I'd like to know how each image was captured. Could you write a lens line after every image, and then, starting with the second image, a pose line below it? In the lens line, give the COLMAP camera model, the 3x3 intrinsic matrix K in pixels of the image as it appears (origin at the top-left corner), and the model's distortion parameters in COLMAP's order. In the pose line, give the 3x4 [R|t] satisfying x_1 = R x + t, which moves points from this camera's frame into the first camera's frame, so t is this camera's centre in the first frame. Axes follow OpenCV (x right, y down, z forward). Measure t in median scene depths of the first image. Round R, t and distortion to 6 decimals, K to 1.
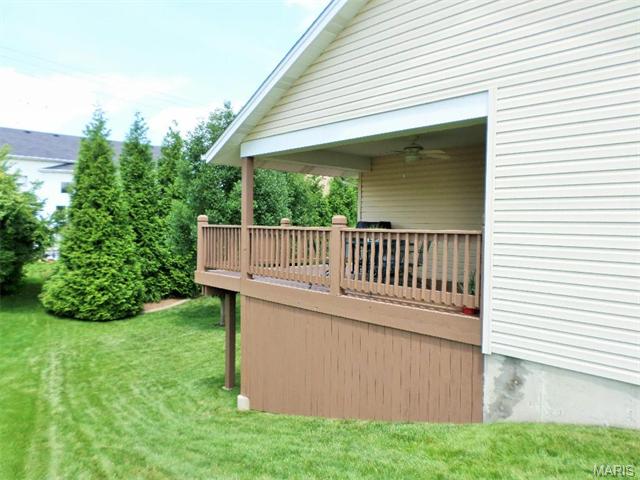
lens RADIAL K [[499.2, 0, 320.0], [0, 499.2, 240.0], [0, 0, 1]] dist [-0.004697, -0.003599]
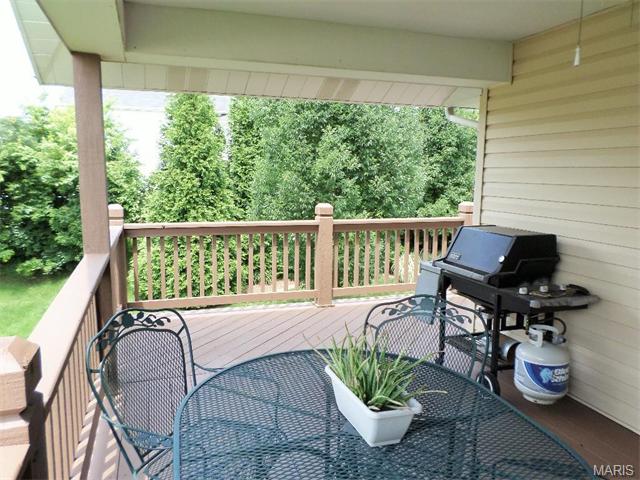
lens RADIAL K [[499.2, 0, 320.0], [0, 499.2, 240.0], [0, 0, 1]] dist [-0.004697, -0.003599]
pose [[0.922509, 0.046912, -0.383113, 0.065467], [-0.007146, 0.994492, 0.104568, -0.035312], [0.385909, -0.093727, 0.917763, 0.343705]]
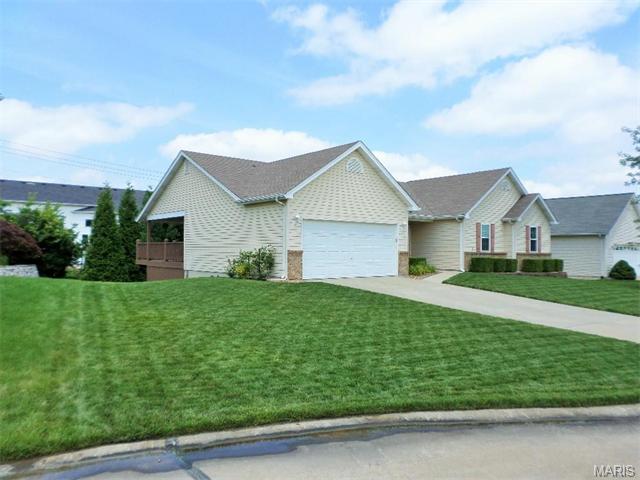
lens RADIAL K [[499.2, 0, 320.0], [0, 499.2, 240.0], [0, 0, 1]] dist [-0.004697, -0.003599]
pose [[0.999318, -0.012193, -0.034850, 0.455854], [0.010524, 0.998807, -0.047678, 0.049899], [0.035390, 0.047279, 0.998255, -0.904447]]
